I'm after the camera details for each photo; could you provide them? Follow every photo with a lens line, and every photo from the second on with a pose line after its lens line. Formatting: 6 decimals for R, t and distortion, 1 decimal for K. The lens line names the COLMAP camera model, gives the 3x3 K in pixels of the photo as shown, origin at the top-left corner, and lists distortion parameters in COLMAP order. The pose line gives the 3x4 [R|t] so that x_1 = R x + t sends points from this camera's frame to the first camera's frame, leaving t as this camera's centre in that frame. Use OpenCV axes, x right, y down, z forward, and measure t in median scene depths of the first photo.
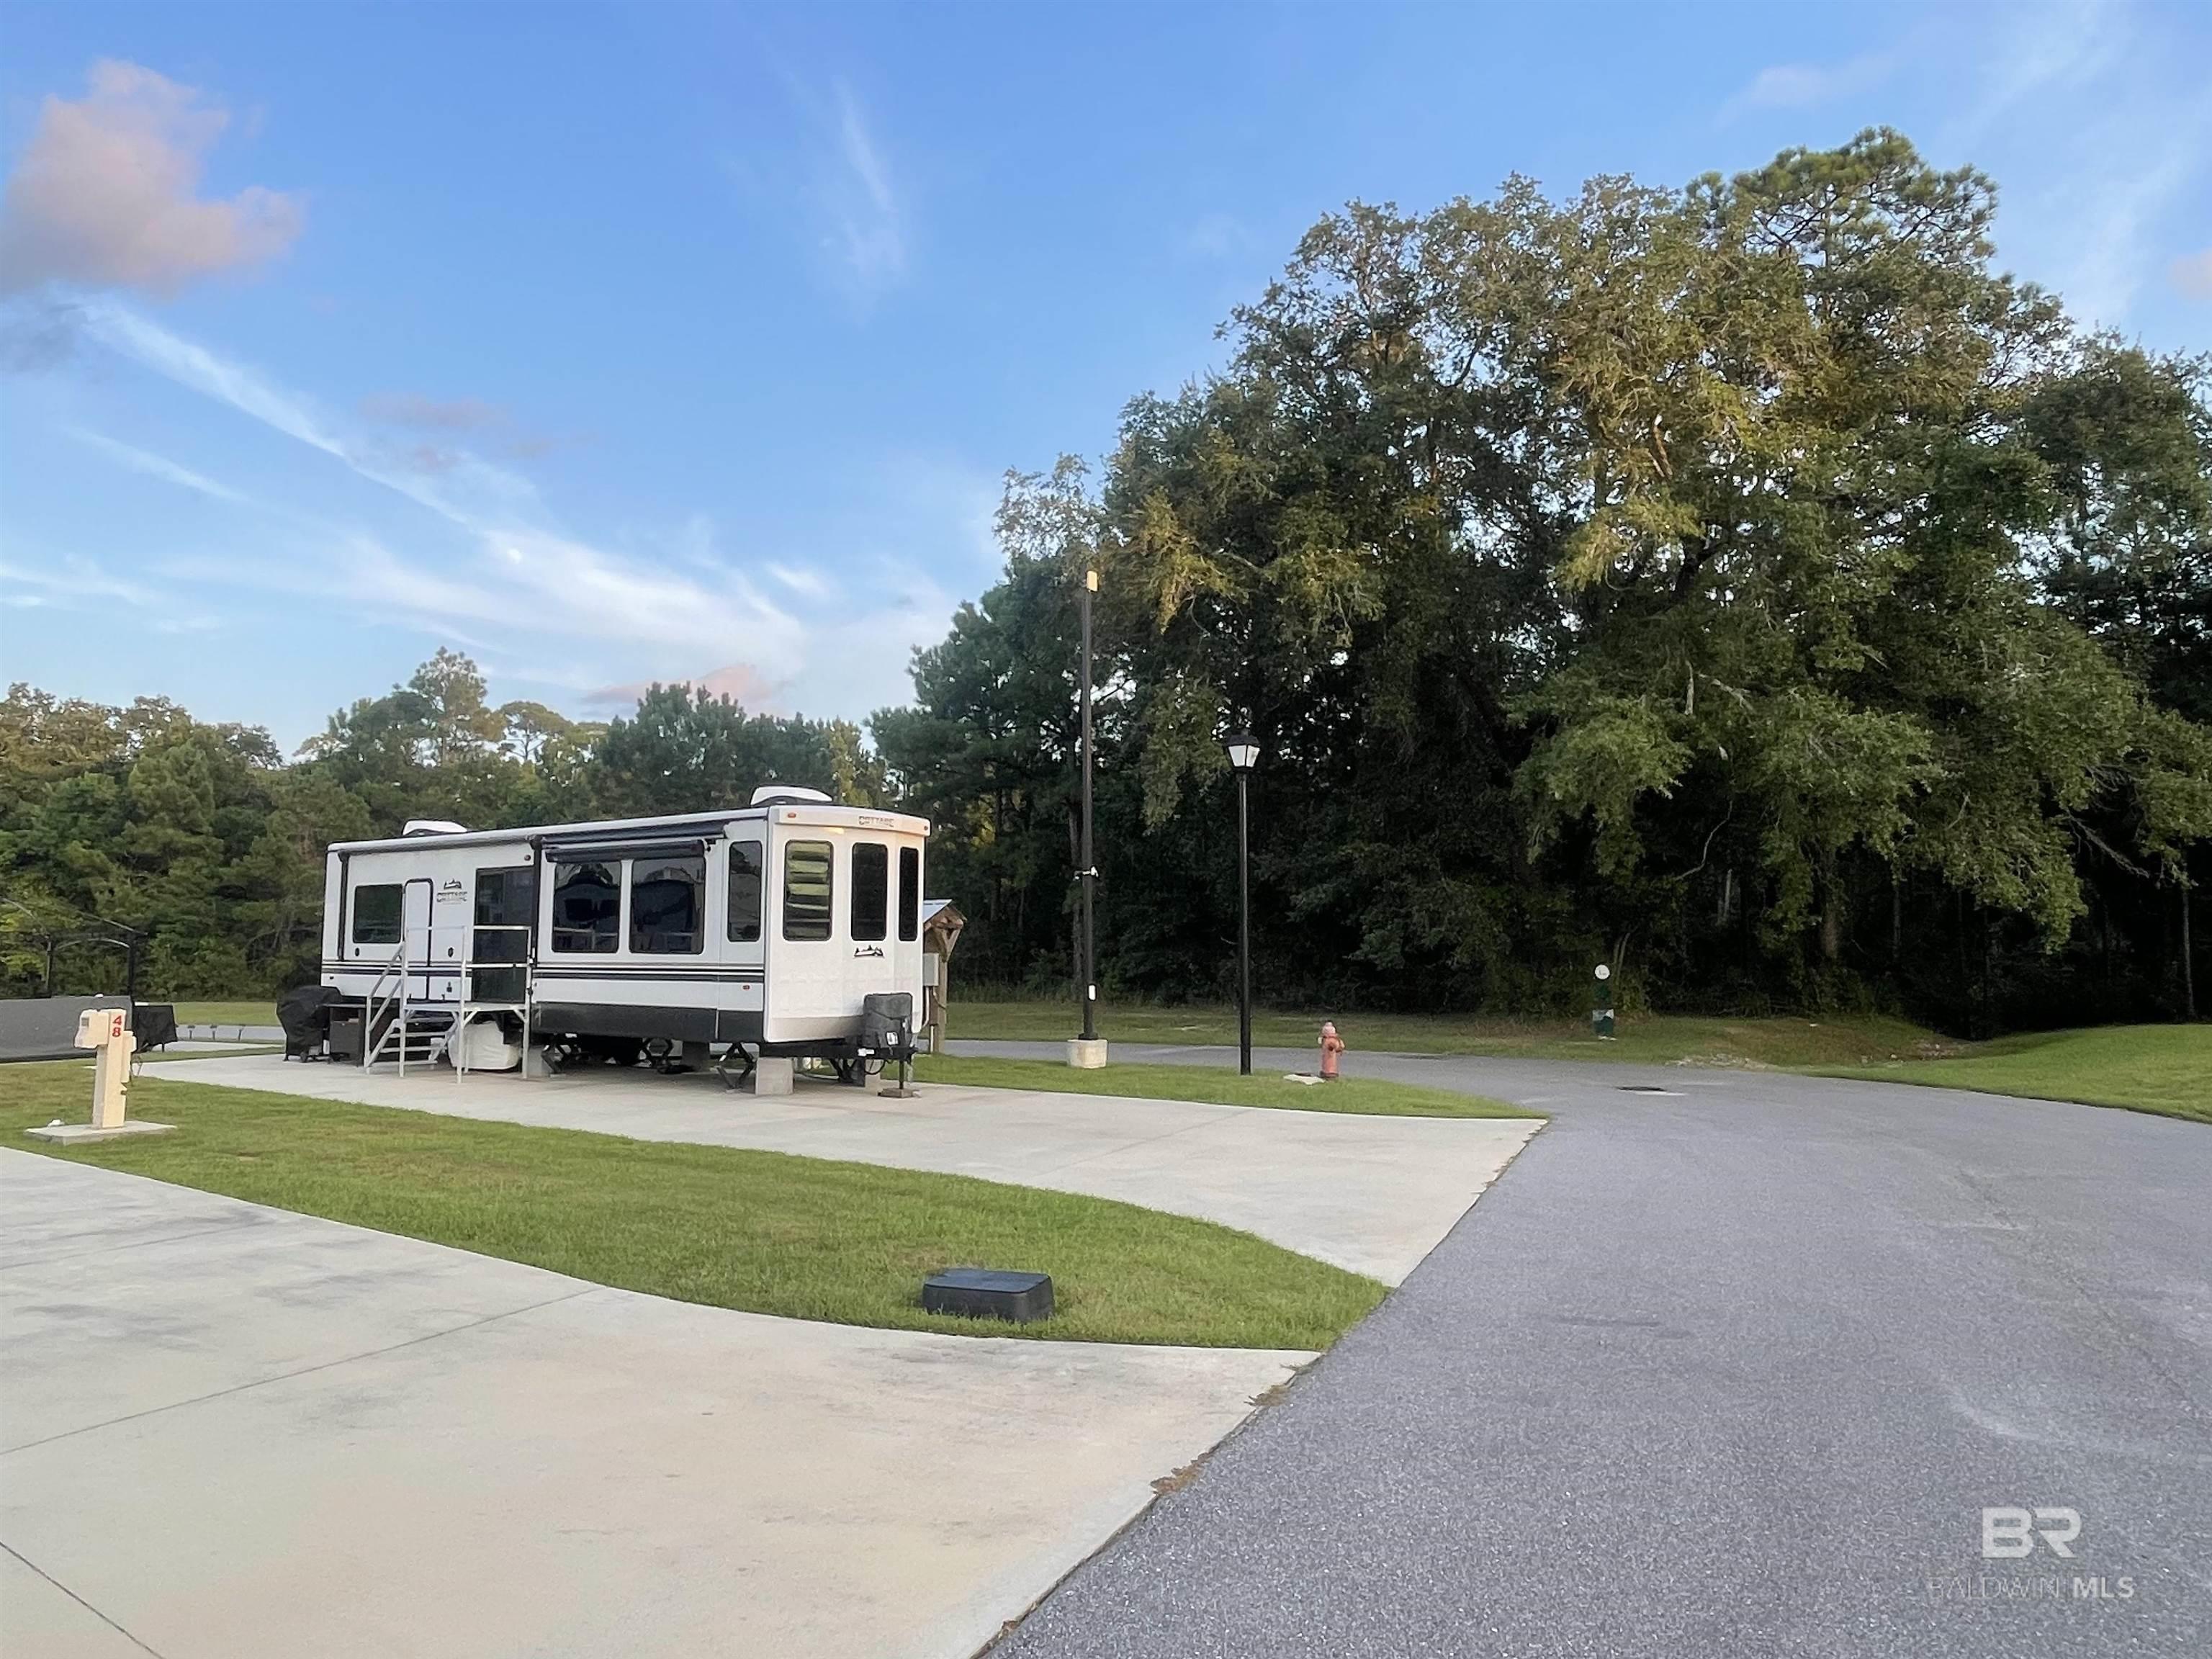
lens RADIAL K [[1435.5, 0, 1106.0], [0, 1435.5, 829.5], [0, 0, 1]] dist [0.038623, -0.072368]
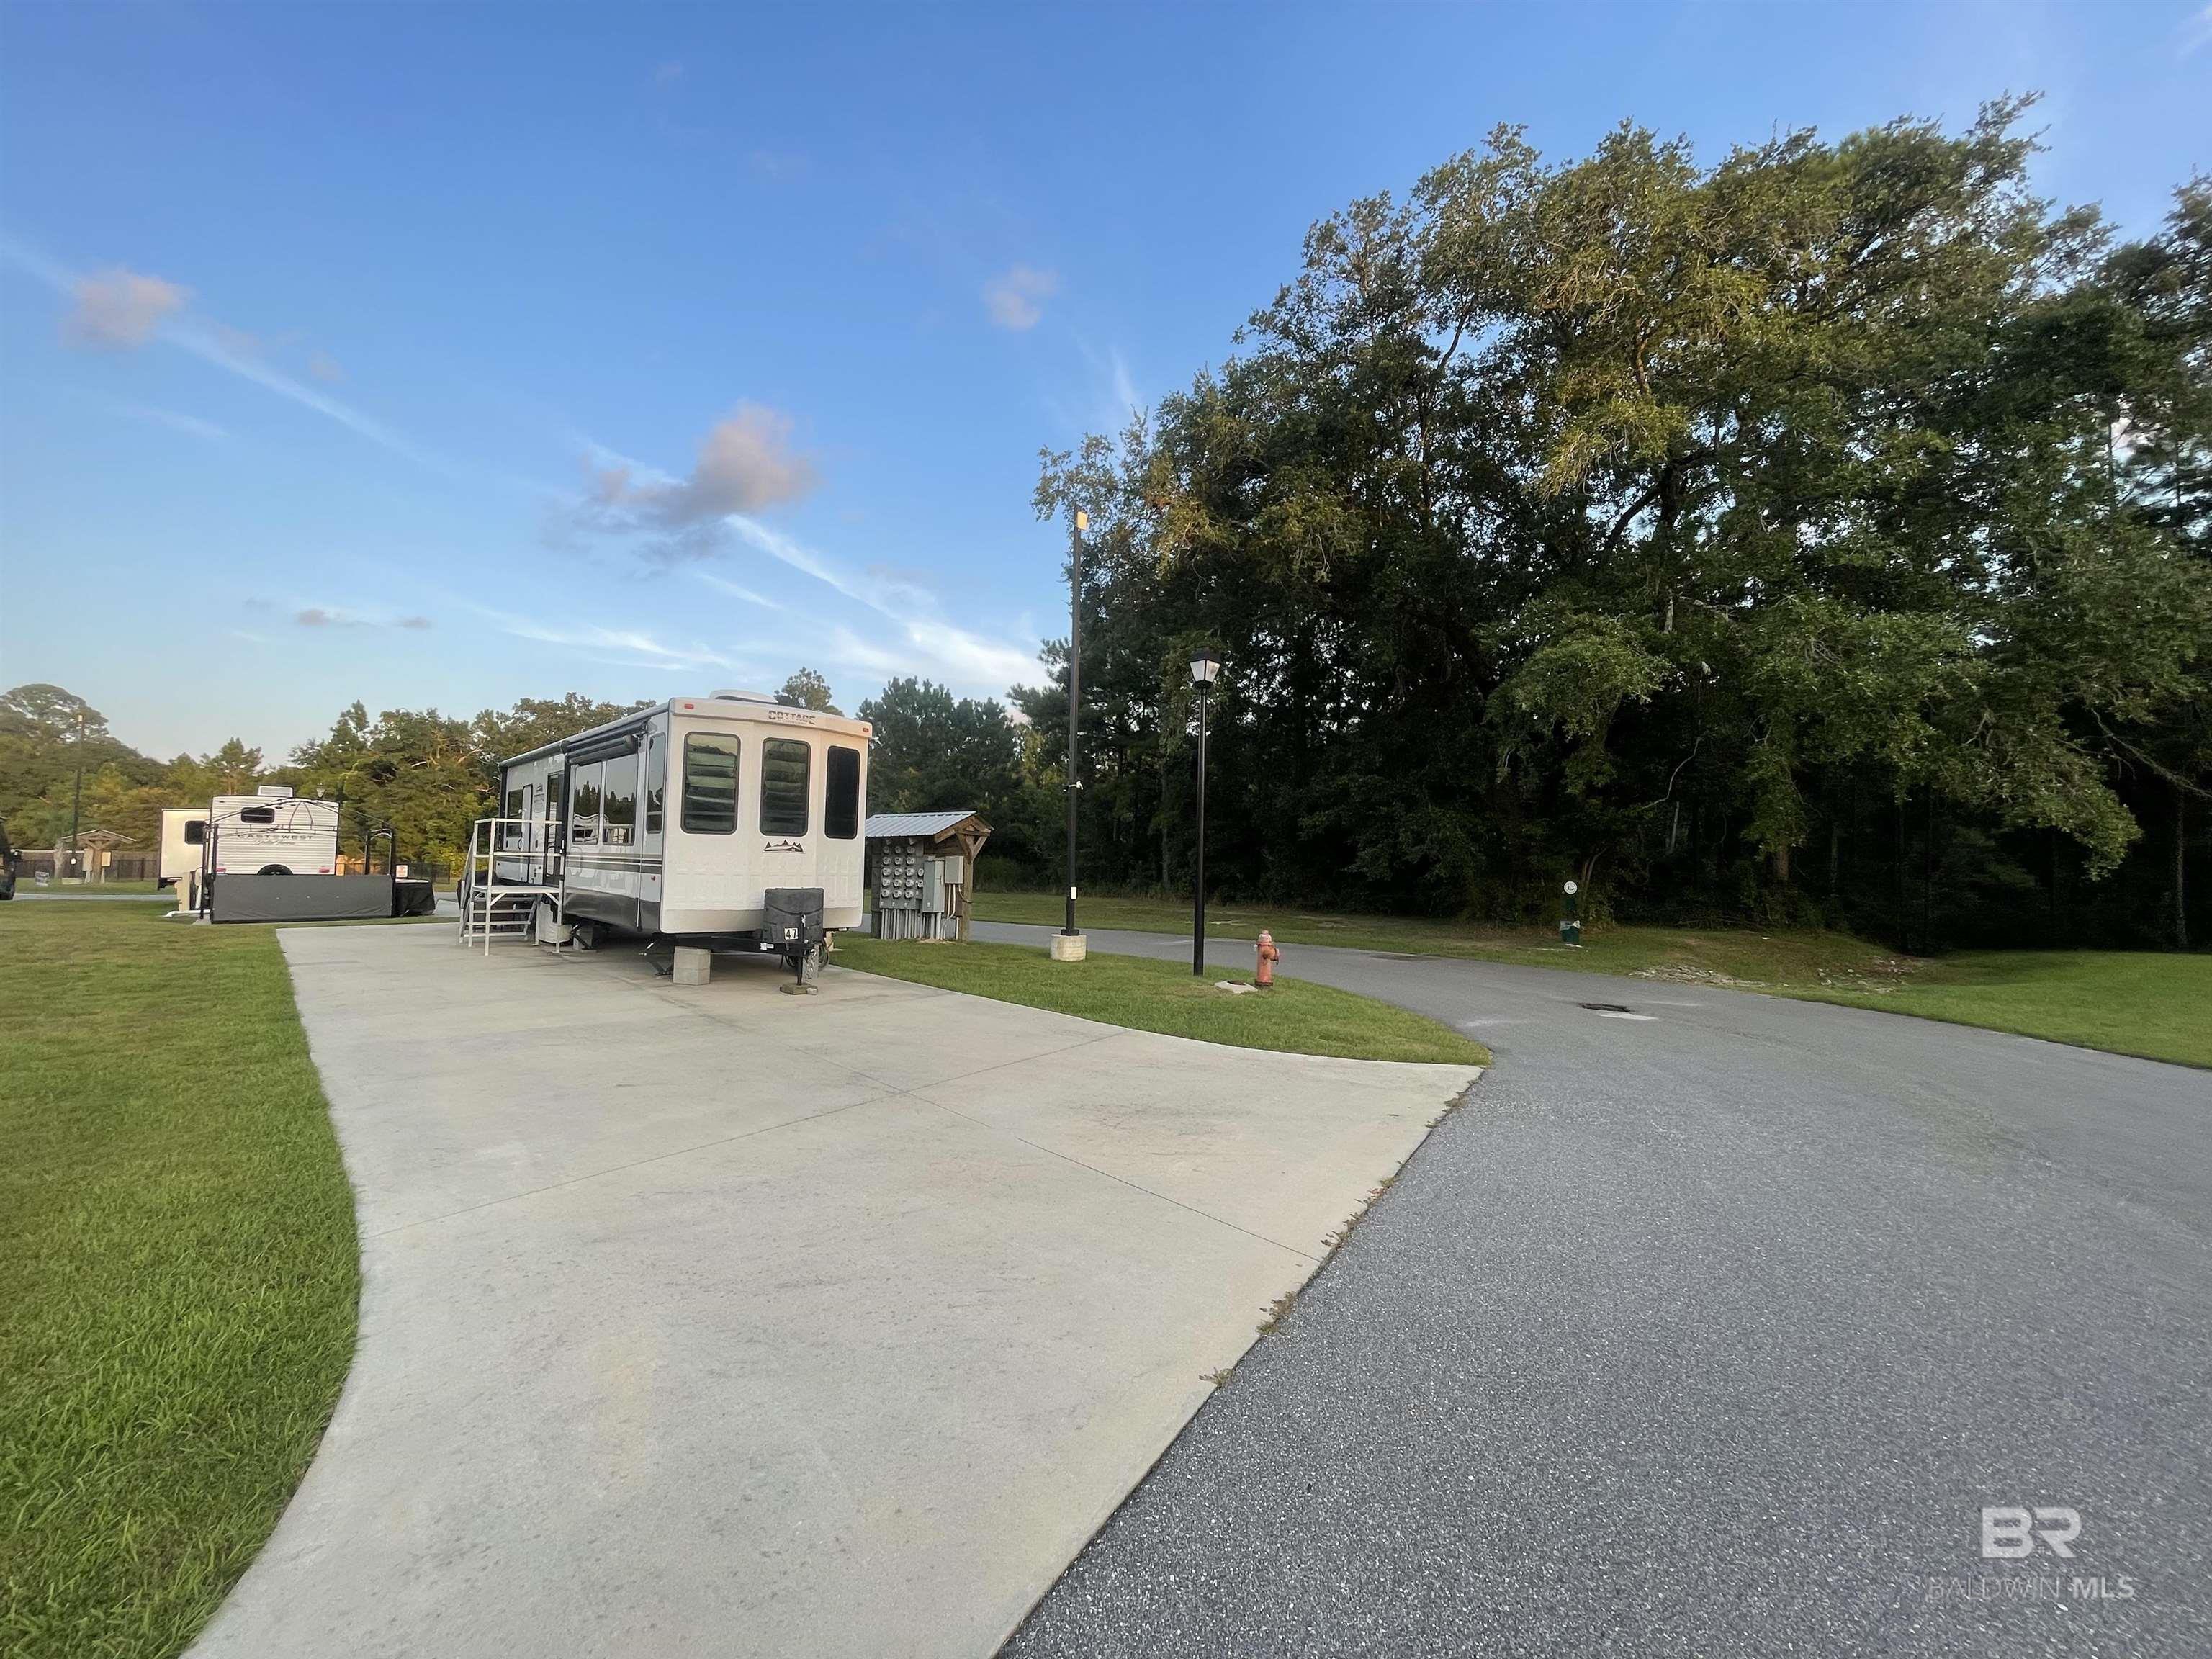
lens RADIAL K [[863.5, 0, 1106.0], [0, 863.5, 829.5], [0, 0, 1]] dist [-0.001727, -0.000111]
pose [[0.985578, 0.016111, -0.168453, 0.119878], [-0.009077, 0.999058, 0.042443, 0.033869], [0.168978, -0.040302, 0.984796, 0.331177]]
